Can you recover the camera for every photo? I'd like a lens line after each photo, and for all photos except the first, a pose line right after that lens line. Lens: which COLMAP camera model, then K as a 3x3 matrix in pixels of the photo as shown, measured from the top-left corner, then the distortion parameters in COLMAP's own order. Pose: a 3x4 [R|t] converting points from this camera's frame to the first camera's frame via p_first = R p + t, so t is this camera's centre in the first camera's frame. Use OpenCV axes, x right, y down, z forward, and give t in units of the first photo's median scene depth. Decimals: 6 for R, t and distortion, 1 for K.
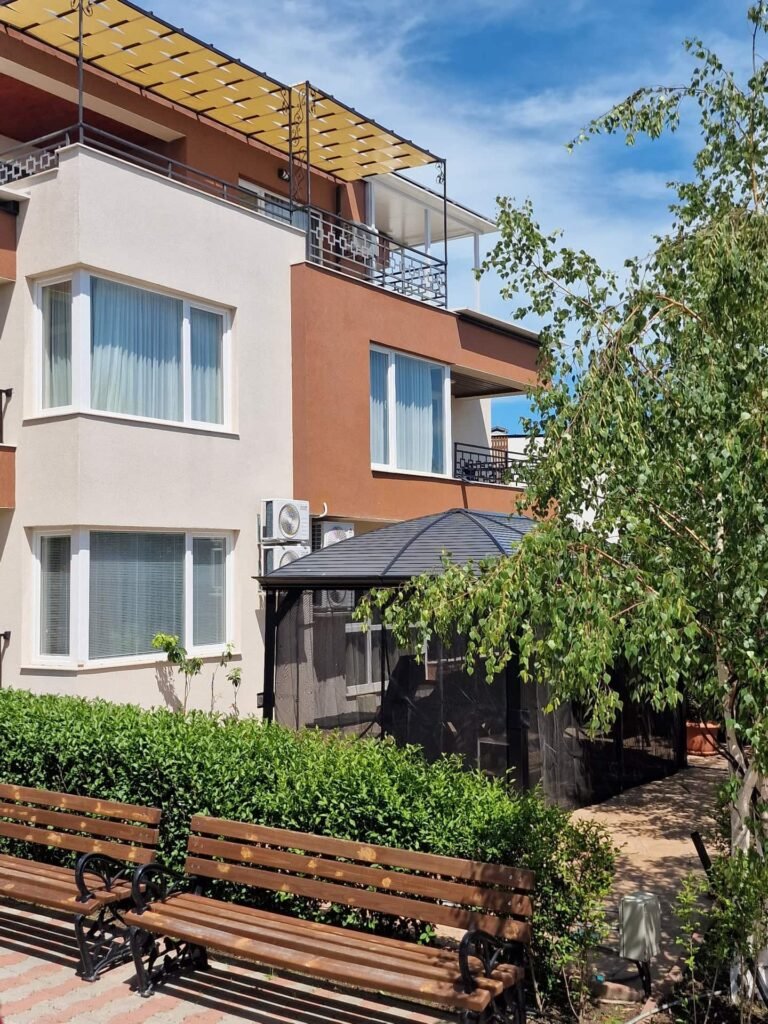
lens RADIAL K [[1153.1, 0, 406.1], [0, 1153.1, 504.1], [0, 0, 1]] dist [0.055104, 0.000000]
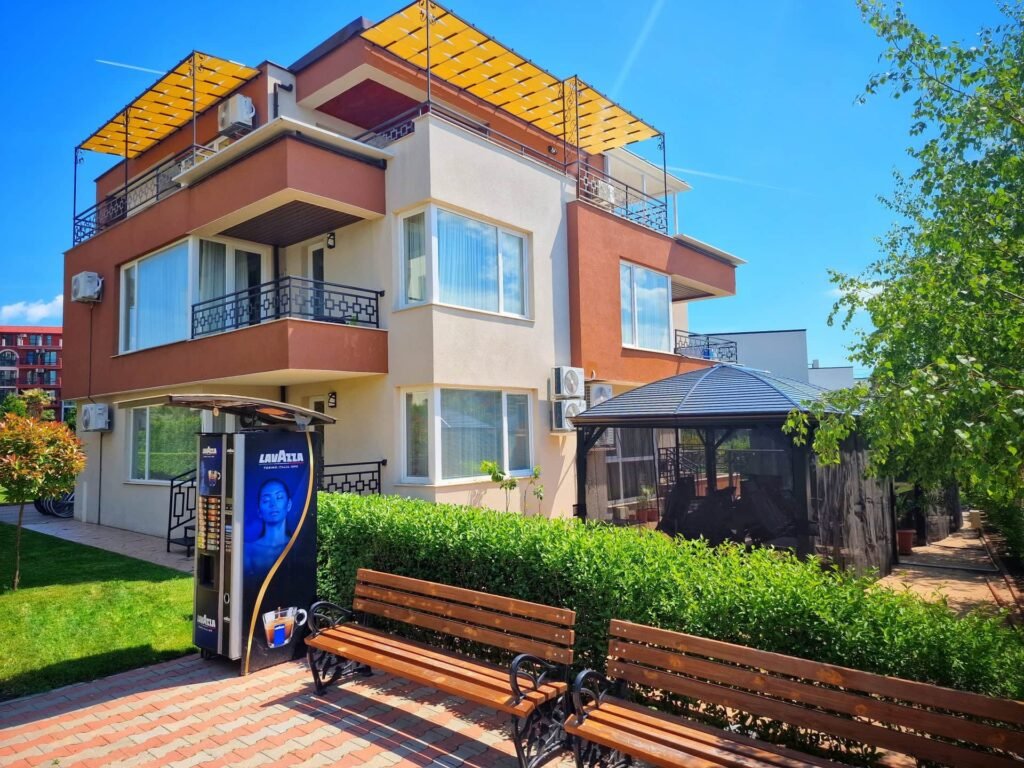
lens RADIAL K [[728.2, 0, 516.2], [0, 728.2, 381.2], [0, 0, 1]] dist [0.063876, -0.060090]
pose [[0.992800, -0.015821, -0.118735, -0.067162], [0.015068, 0.999860, -0.007244, 0.019761], [0.118833, 0.005403, 0.992900, 0.117701]]
